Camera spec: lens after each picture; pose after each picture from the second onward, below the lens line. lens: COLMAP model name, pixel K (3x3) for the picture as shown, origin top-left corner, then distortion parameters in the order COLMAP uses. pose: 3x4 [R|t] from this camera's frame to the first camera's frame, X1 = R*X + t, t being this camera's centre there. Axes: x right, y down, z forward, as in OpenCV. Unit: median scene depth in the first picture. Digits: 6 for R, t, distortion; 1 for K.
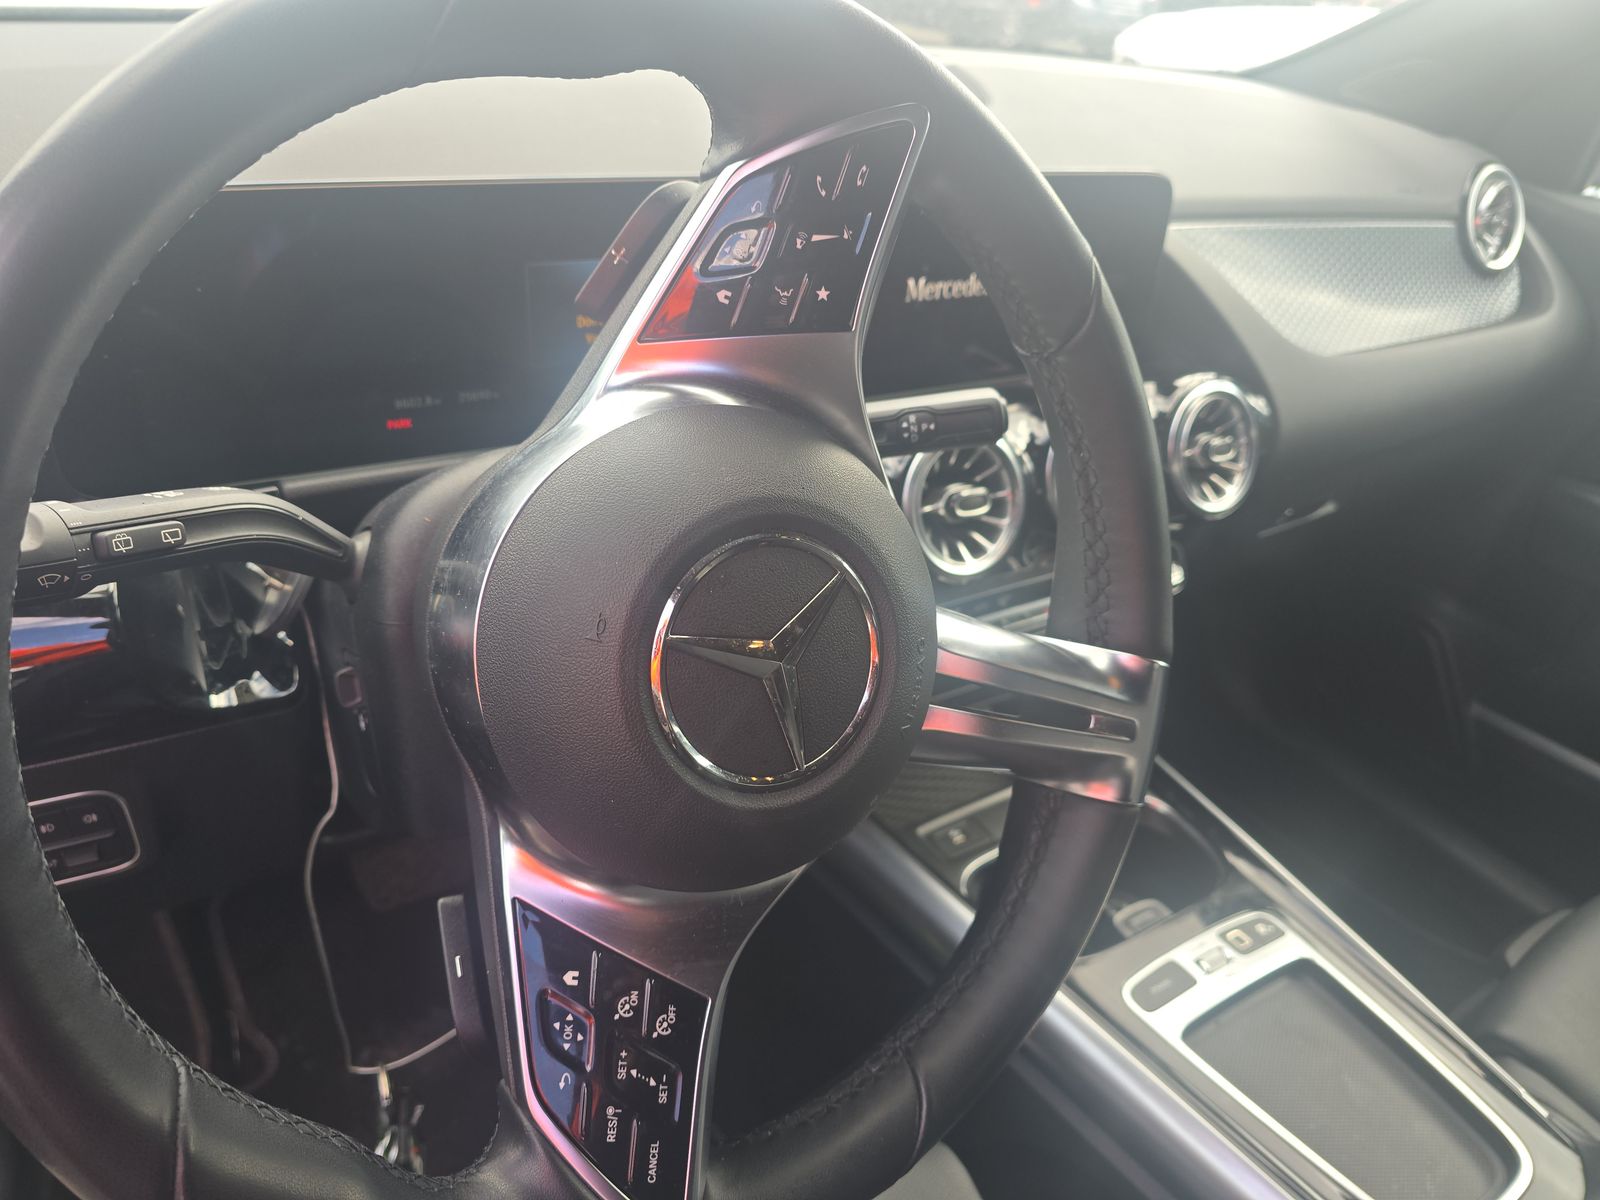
lens RADIAL K [[1087.5, 0, 800.0], [0, 1087.5, 600.0], [0, 0, 1]] dist [0.046746, -0.045570]
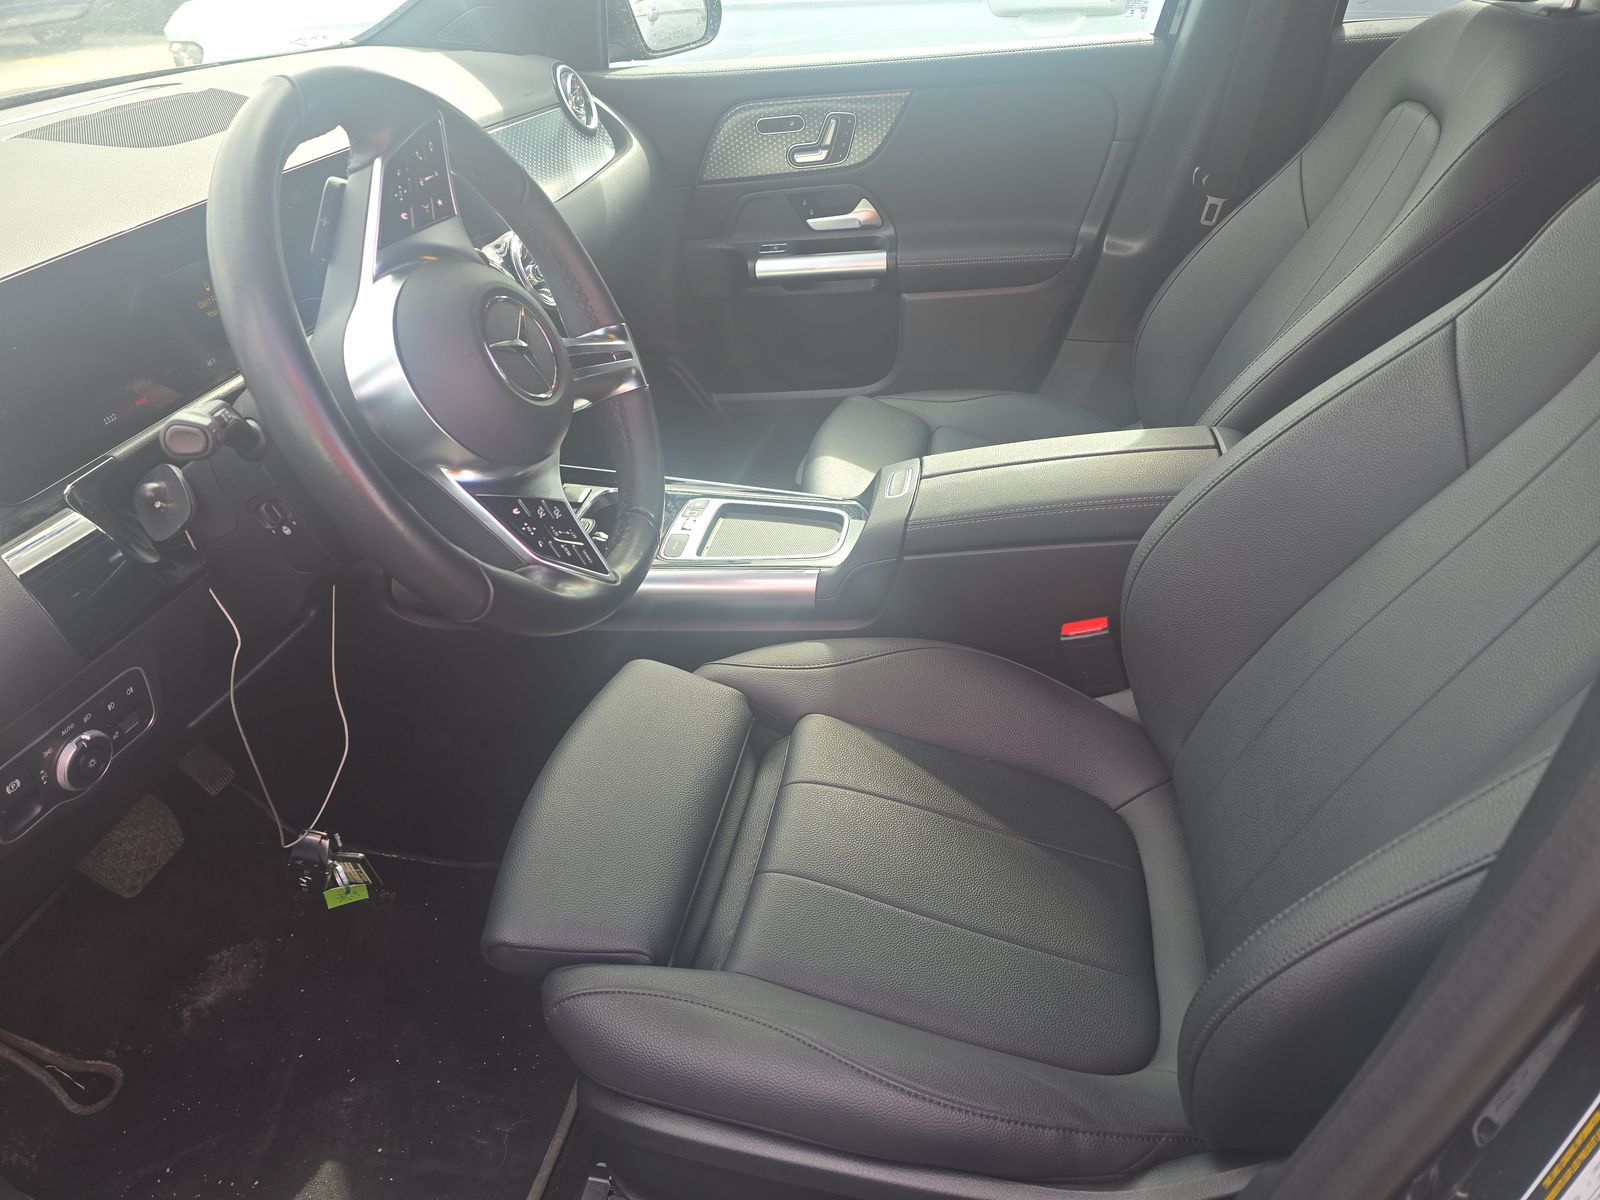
lens RADIAL K [[1087.5, 0, 800.0], [0, 1087.5, 600.0], [0, 0, 1]] dist [0.046746, -0.045570]
pose [[0.668819, -0.502737, 0.547665, -0.591714], [0.474181, 0.855853, 0.206564, 0.159570], [-0.572568, 0.121539, 0.810799, -0.604053]]
